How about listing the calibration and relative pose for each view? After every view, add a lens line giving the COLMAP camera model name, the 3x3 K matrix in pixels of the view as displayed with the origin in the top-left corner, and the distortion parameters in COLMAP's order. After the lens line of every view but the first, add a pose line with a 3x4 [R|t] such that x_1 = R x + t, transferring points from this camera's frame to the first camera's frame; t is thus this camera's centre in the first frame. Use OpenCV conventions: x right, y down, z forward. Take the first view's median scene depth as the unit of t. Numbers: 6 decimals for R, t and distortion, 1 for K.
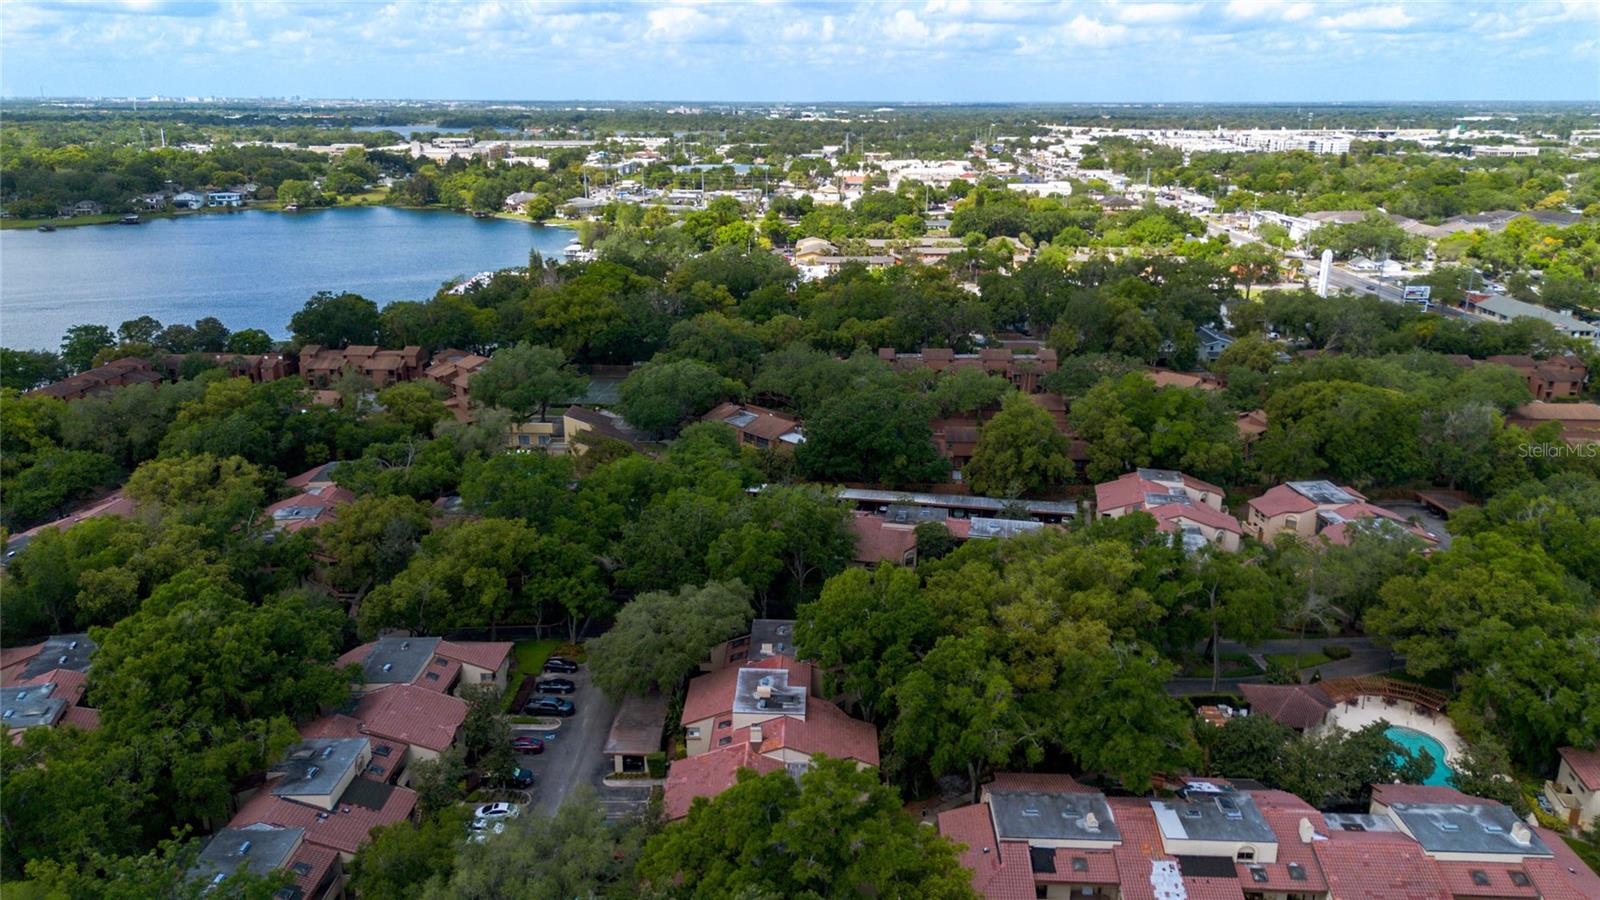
lens RADIAL K [[1143.4, 0, 802.6], [0, 1143.4, 450.1], [0, 0, 1]] dist [0.060535, -0.058065]
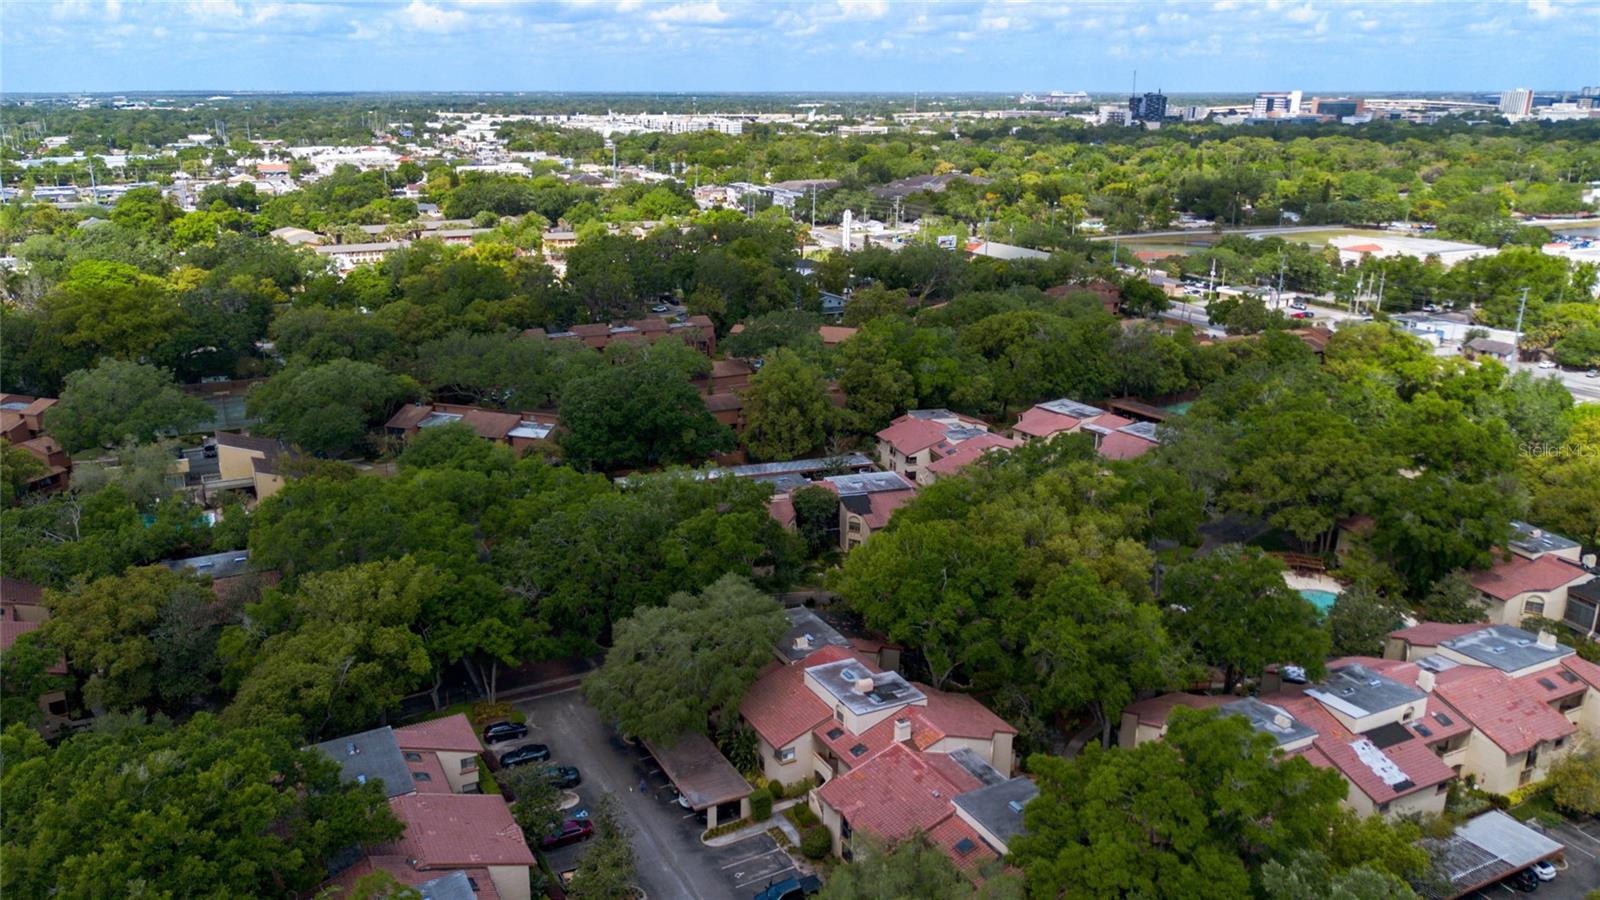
lens RADIAL K [[1181.0, 0, 773.0], [0, 1181.0, 453.6], [0, 0, 1]] dist [0.057044, -0.050829]
pose [[0.880312, -0.141871, 0.452685, -0.080506], [0.140774, 0.989376, 0.036315, -0.000364], [-0.453027, 0.031758, 0.890931, 0.041064]]
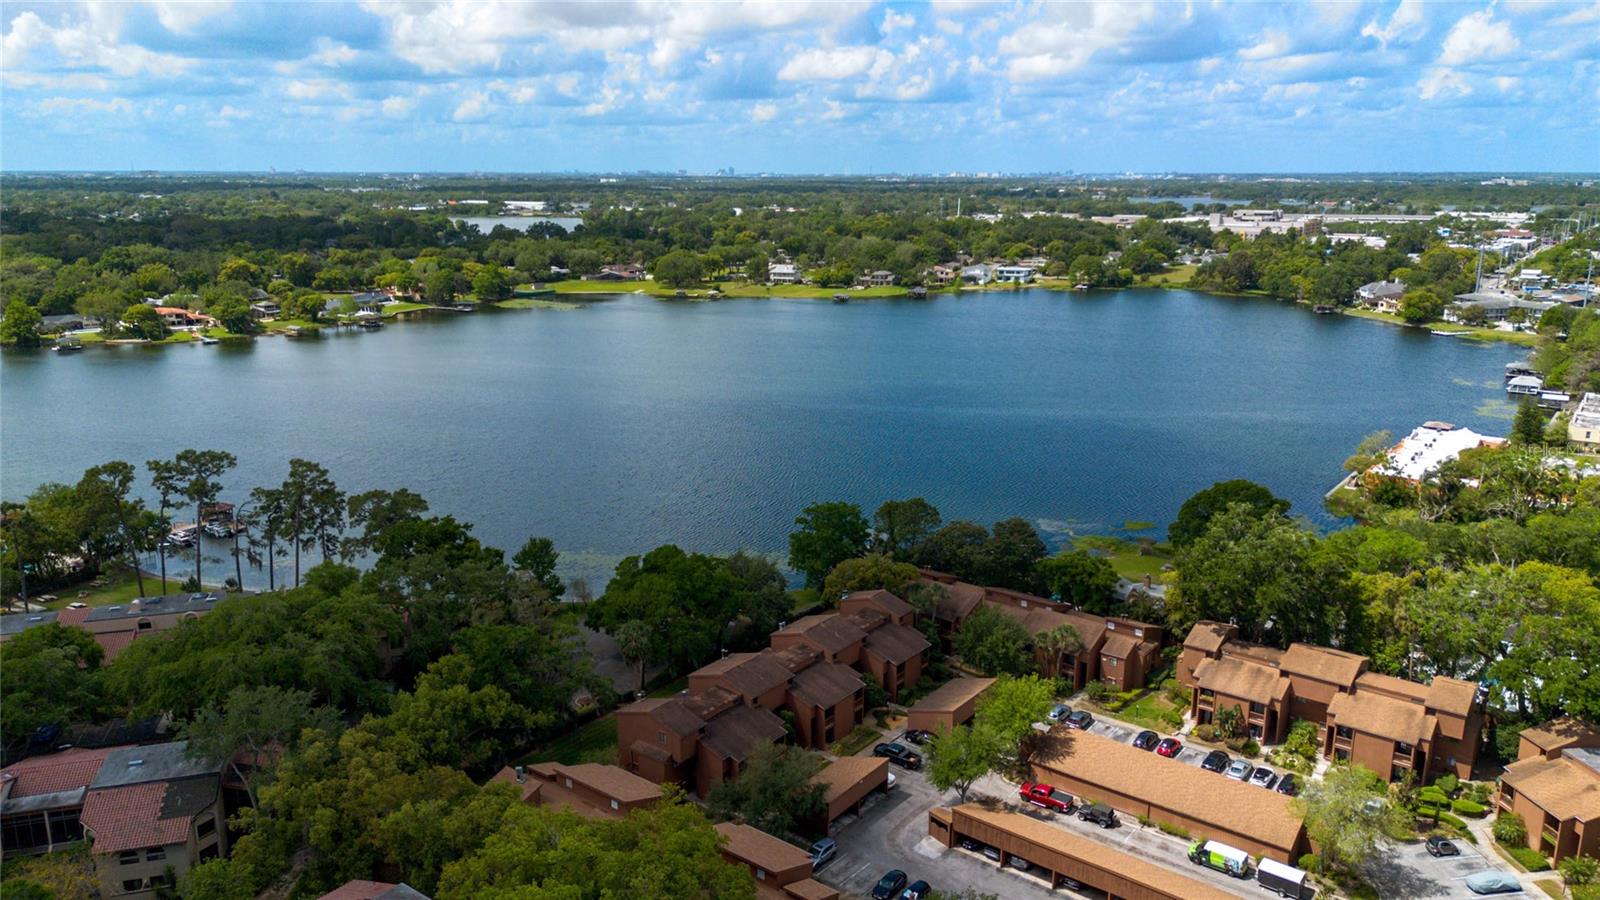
lens RADIAL K [[1133.5, 0, 805.6], [0, 1133.5, 448.7], [0, 0, 1]] dist [0.051490, -0.047529]
pose [[0.816643, 0.136162, -0.560852, -0.128725], [-0.168852, 0.985620, -0.006575, -0.055231], [0.551891, 0.100071, 0.827890, 0.213972]]
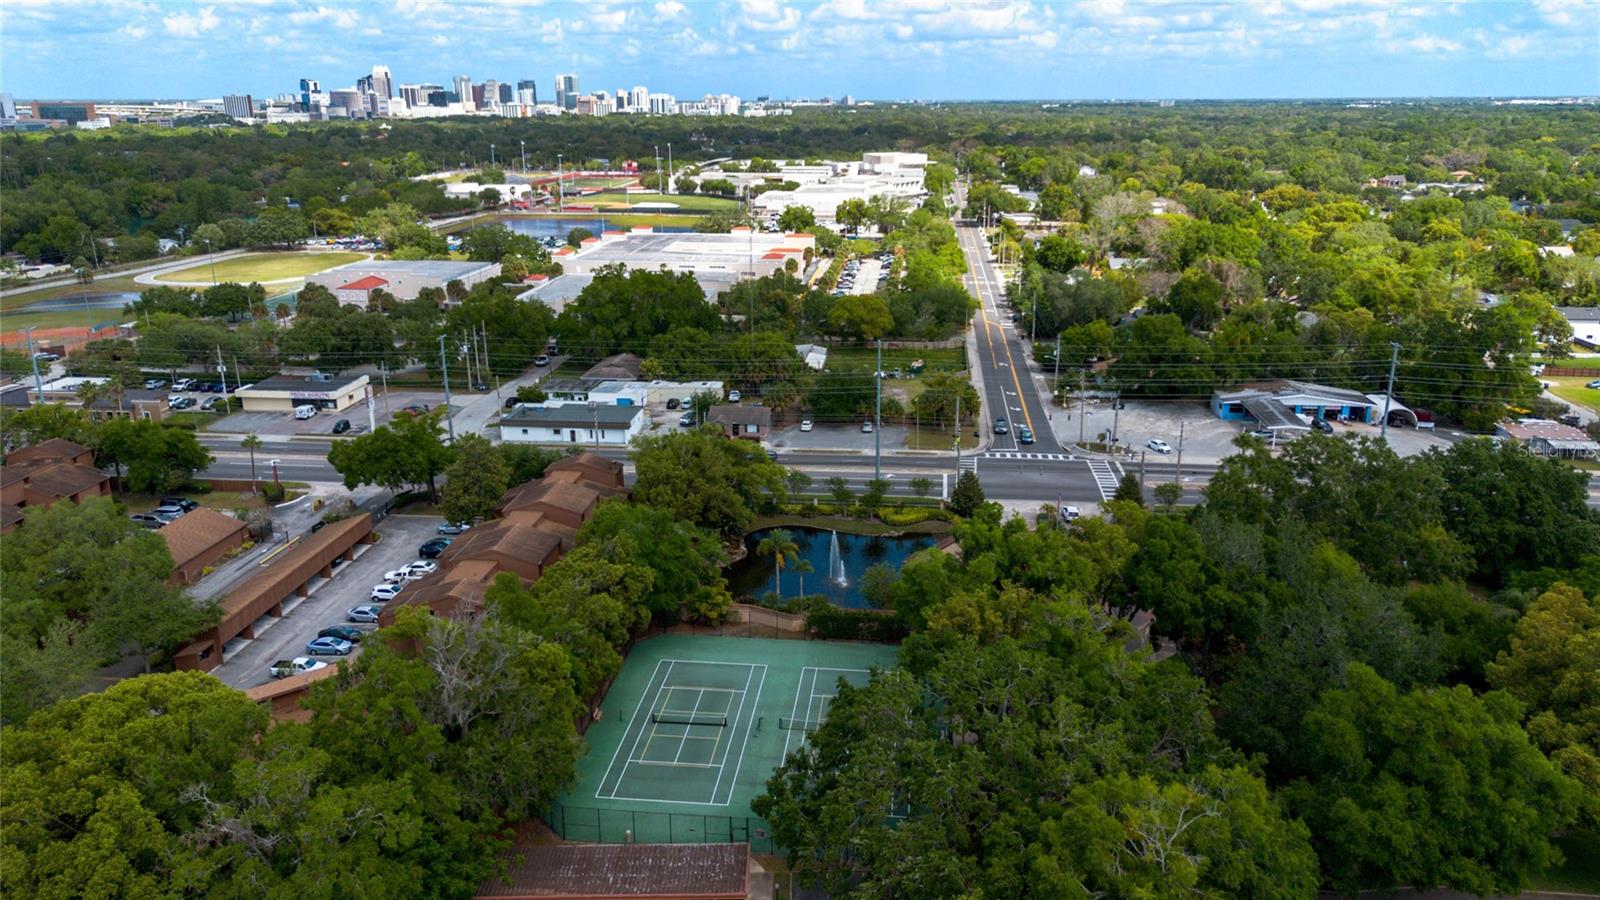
lens RADIAL K [[1133.5, 0, 805.6], [0, 1133.5, 448.7], [0, 0, 1]] dist [0.051490, -0.047529]
pose [[0.072476, -0.301507, 0.950705, 0.068653], [0.298519, 0.916072, 0.267766, -0.046998], [-0.951648, 0.264397, 0.156398, 0.237043]]
